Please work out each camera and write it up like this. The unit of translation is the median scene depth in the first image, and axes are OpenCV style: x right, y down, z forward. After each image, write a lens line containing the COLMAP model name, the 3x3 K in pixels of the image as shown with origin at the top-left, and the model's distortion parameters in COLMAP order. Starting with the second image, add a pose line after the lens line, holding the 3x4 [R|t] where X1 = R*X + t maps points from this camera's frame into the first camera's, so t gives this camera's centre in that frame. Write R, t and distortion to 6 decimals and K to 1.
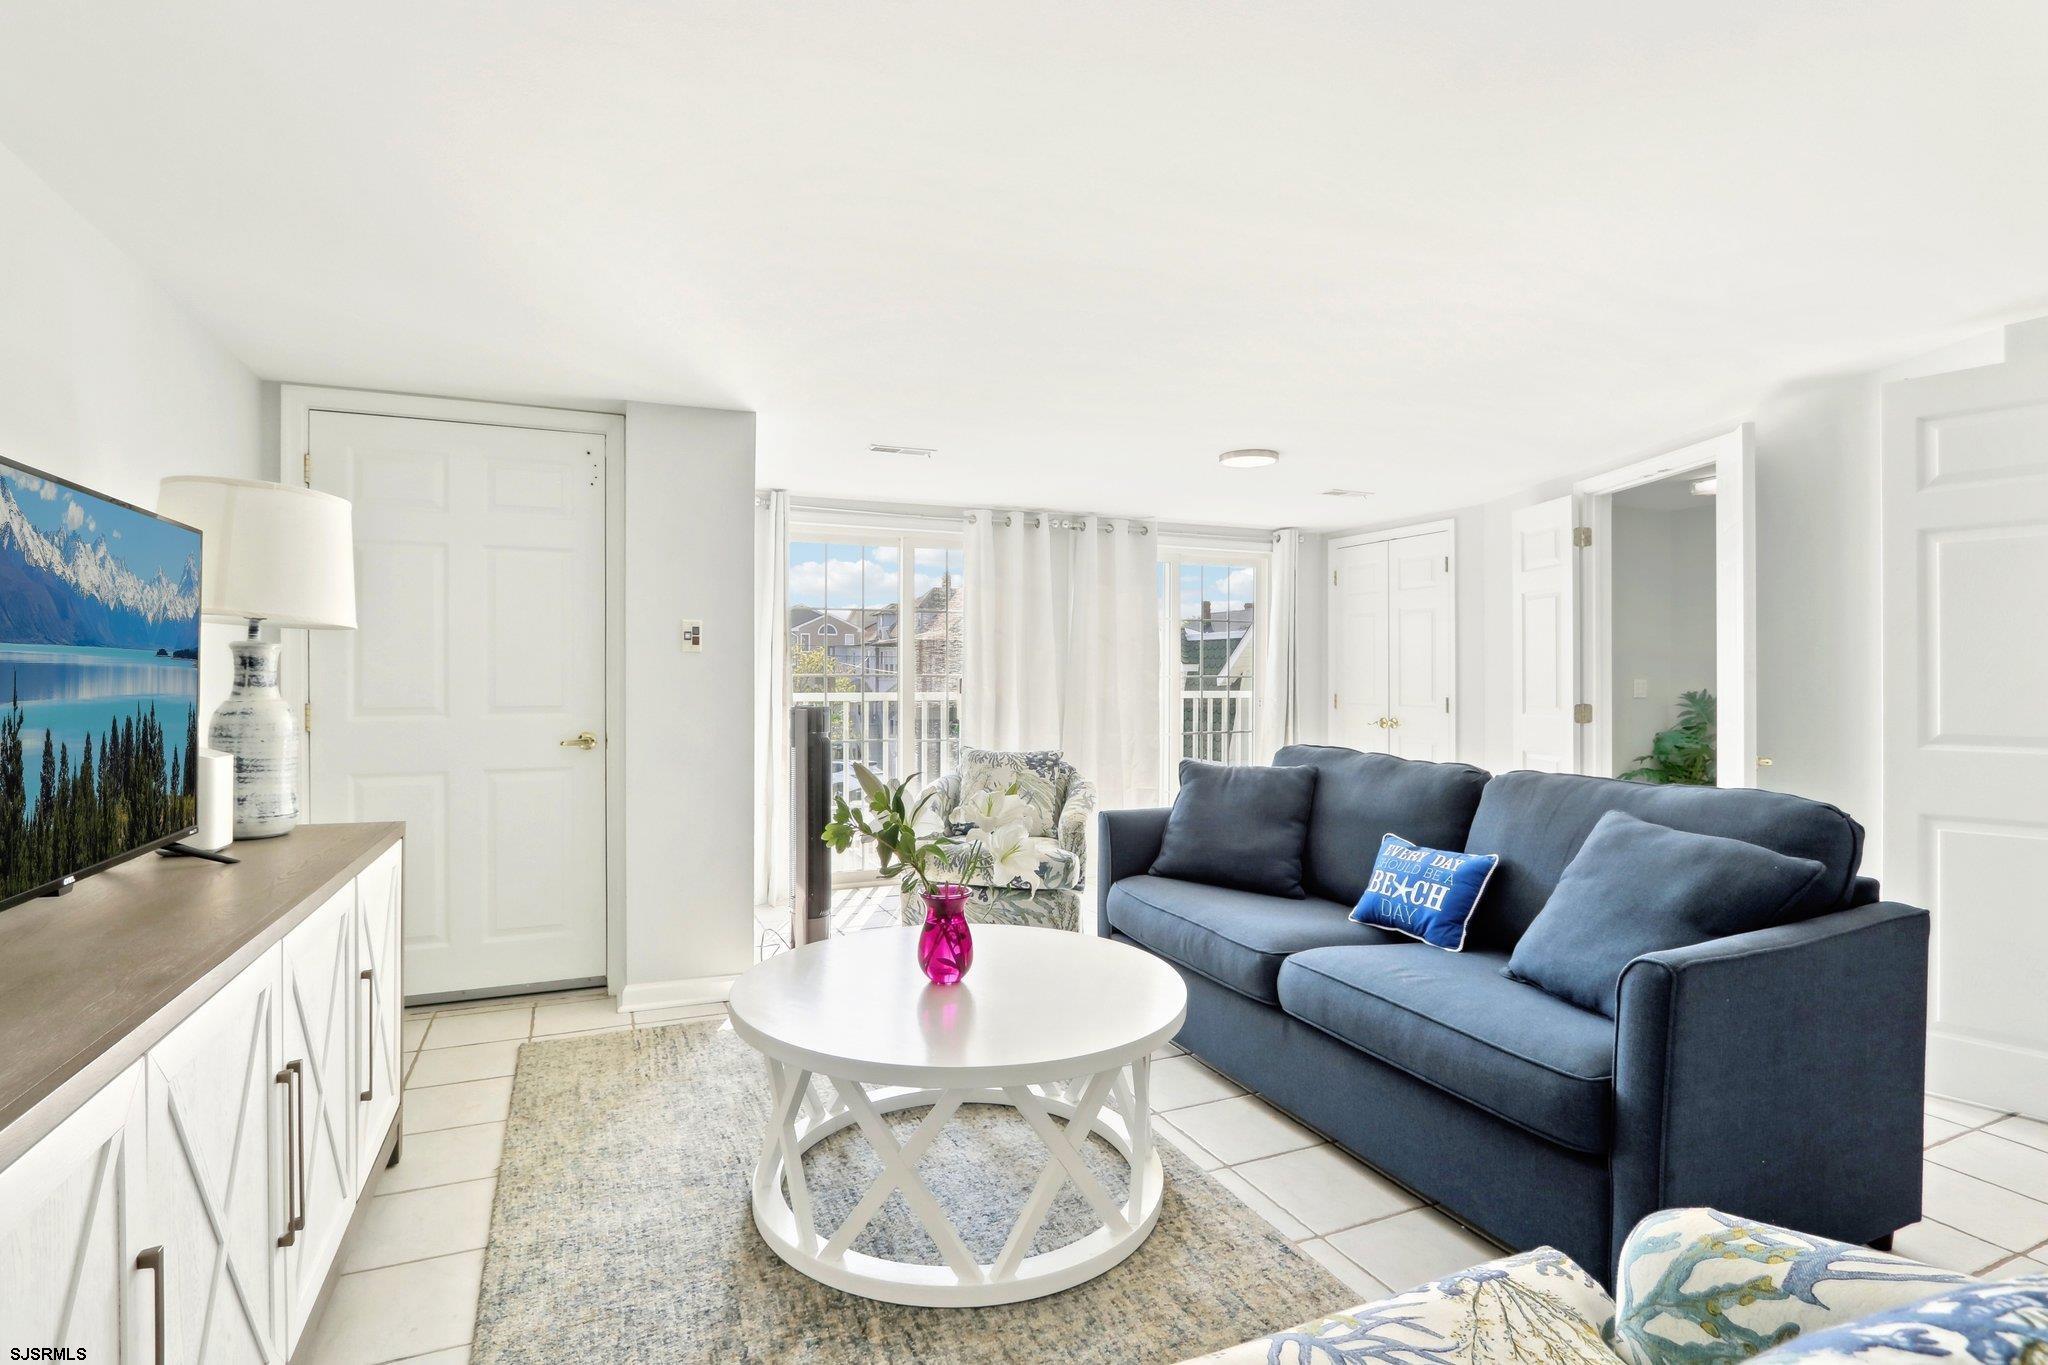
lens RADIAL K [[966.9, 0, 999.9], [0, 966.9, 686.1], [0, 0, 1]] dist [-0.014550, 0.002648]
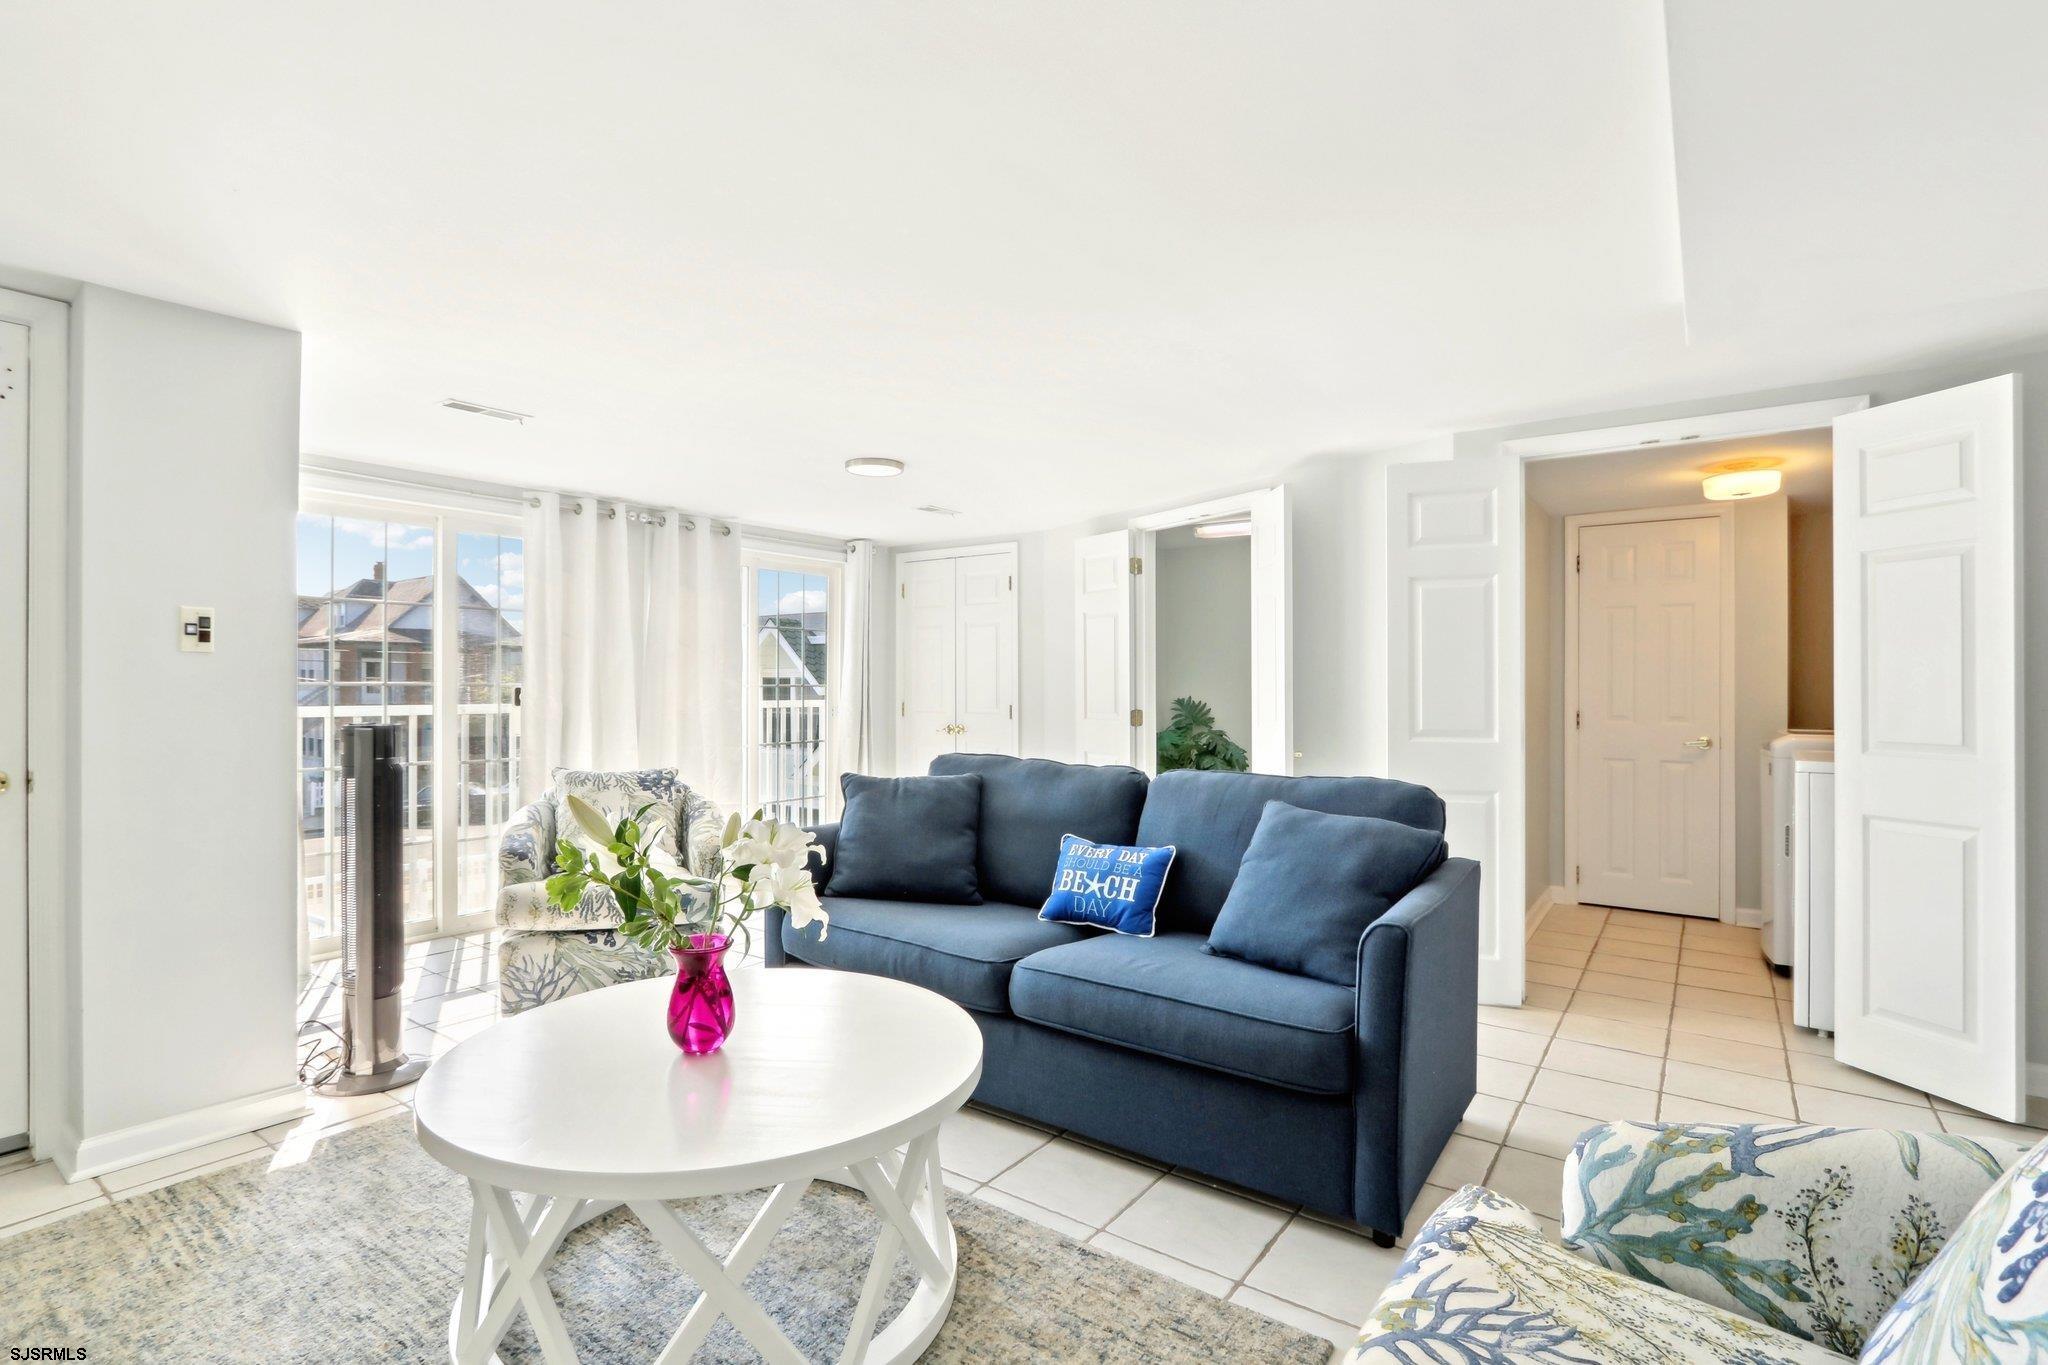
lens RADIAL K [[966.9, 0, 1003.0], [0, 966.9, 690.3], [0, 0, 1]] dist [-0.014550, 0.002648]
pose [[0.866835, -0.001728, 0.498592, -0.203146], [0.003914, 0.999987, -0.003340, -0.002771], [-0.498580, 0.004847, 0.866830, 0.115097]]
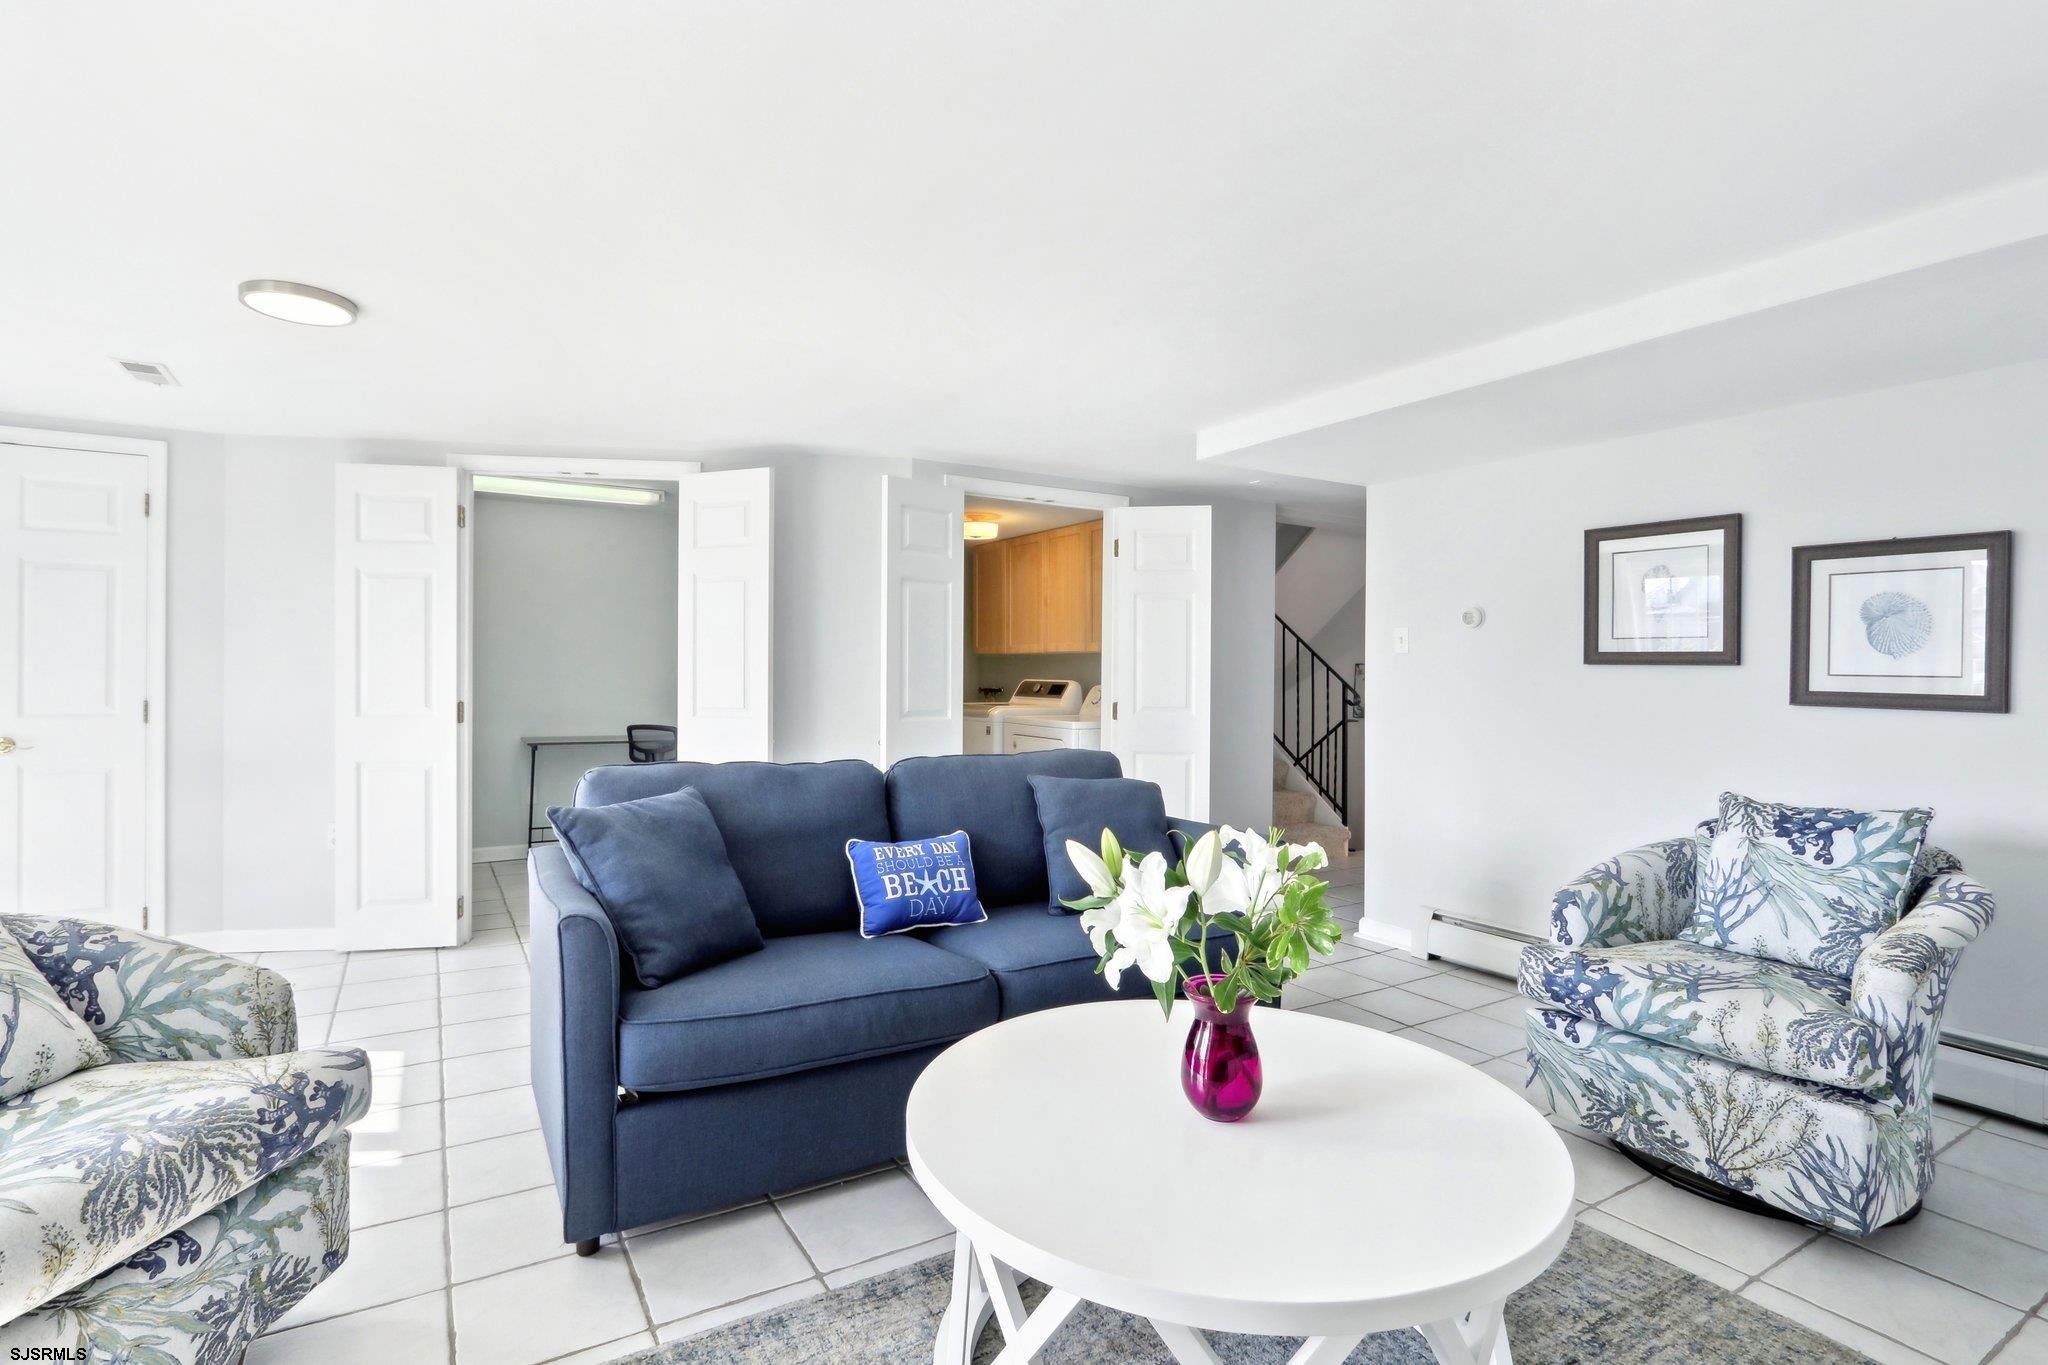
lens RADIAL K [[966.9, 0, 1016.0], [0, 966.9, 667.0], [0, 0, 1]] dist [-0.014550, 0.002648]
pose [[-0.112340, 0.002683, 0.993666, -0.606652], [0.004496, 0.999987, -0.002191, -0.017299], [-0.993660, 0.004222, -0.112351, 1.001890]]
